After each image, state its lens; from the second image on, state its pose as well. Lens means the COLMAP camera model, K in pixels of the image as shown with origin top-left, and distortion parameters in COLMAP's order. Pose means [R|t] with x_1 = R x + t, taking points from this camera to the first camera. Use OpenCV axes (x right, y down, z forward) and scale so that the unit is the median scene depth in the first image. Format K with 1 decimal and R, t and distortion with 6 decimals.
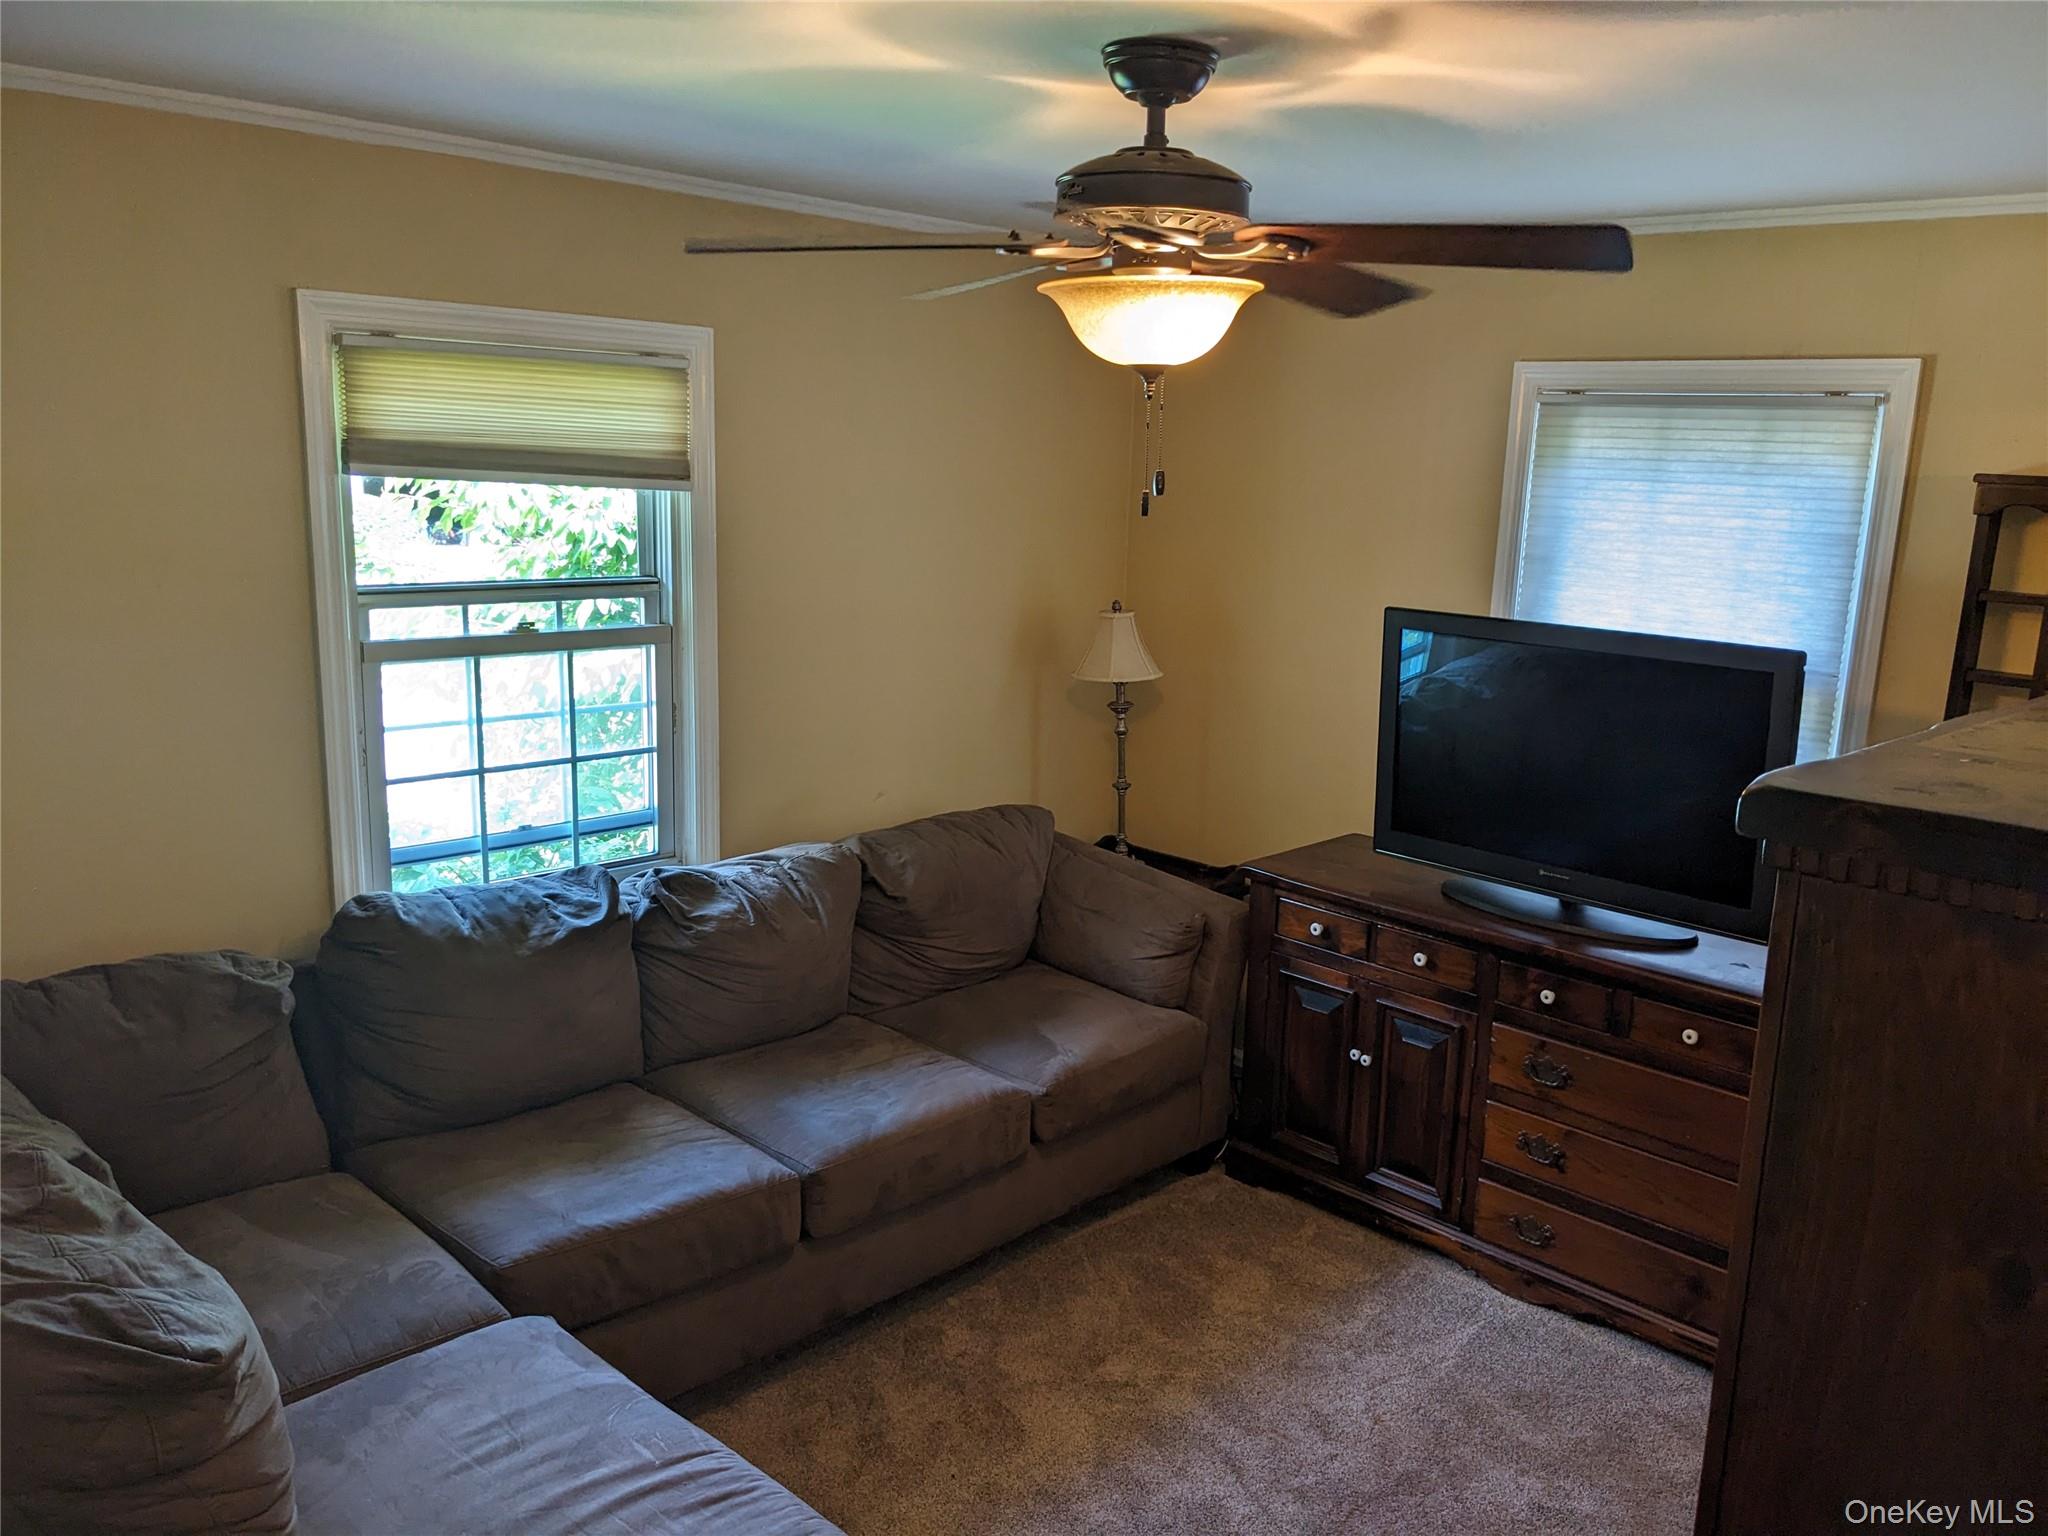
lens RADIAL K [[1633.7, 0, 1037.4], [0, 1633.7, 781.1], [0, 0, 1]] dist [0.094851, -0.187991]
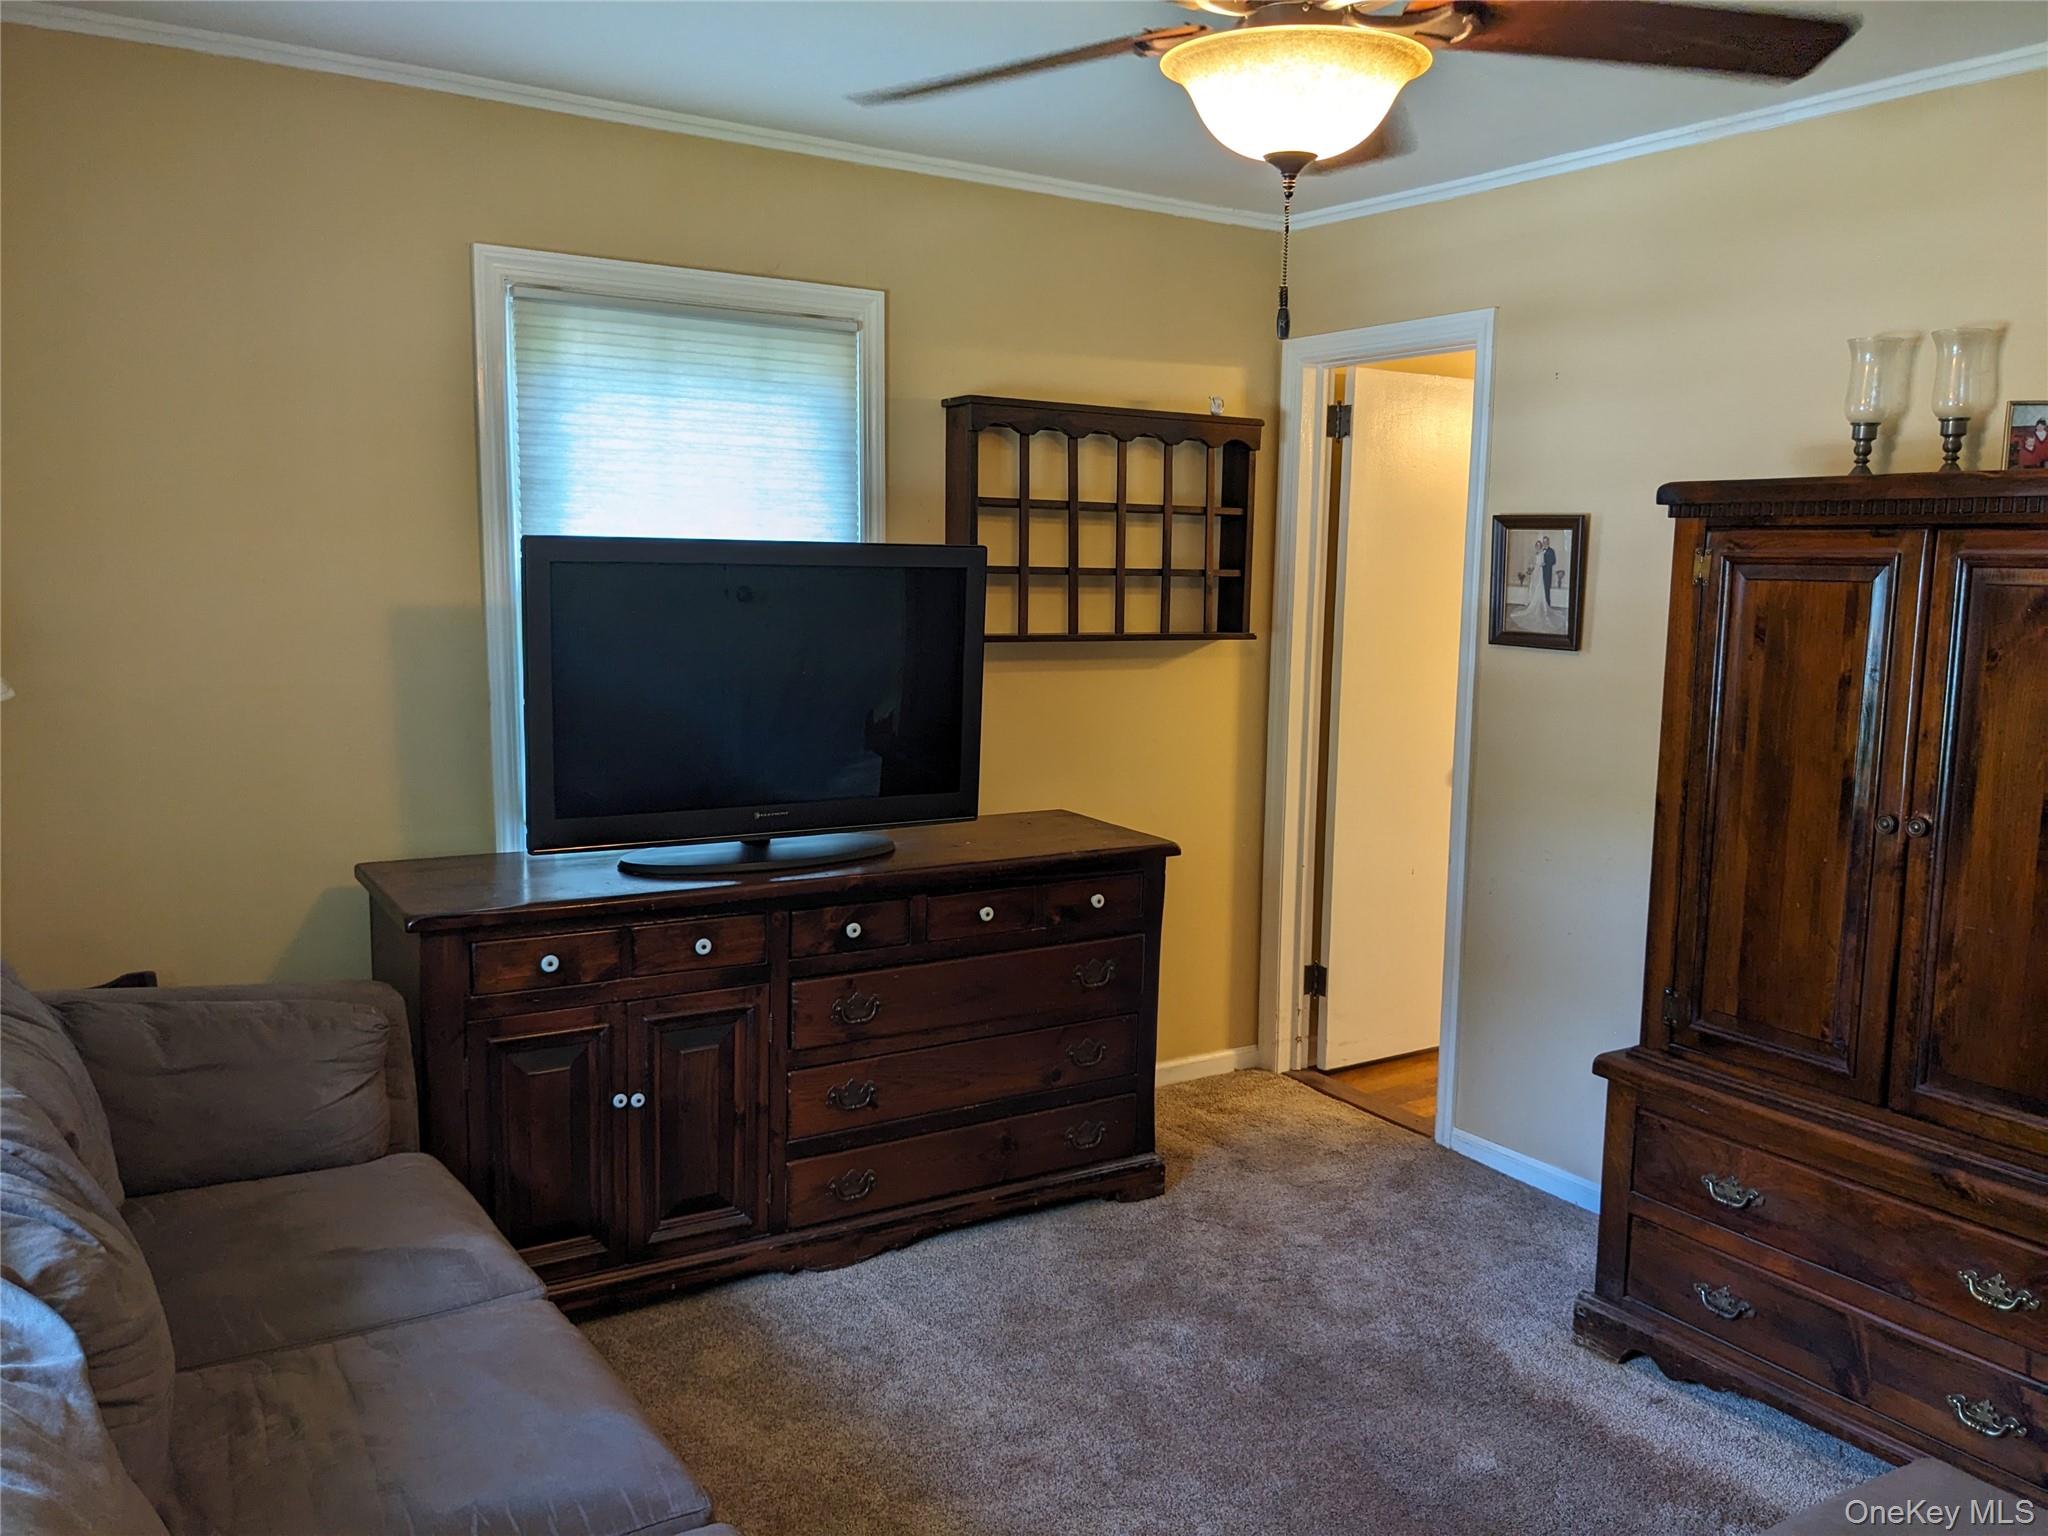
lens RADIAL K [[1633.7, 0, 1037.4], [0, 1633.7, 781.1], [0, 0, 1]] dist [0.094851, -0.187991]
pose [[0.222136, -0.162614, 0.961359, -0.520514], [0.187818, 0.974664, 0.121467, -0.043642], [-0.956755, 0.153578, 0.247050, 0.615304]]
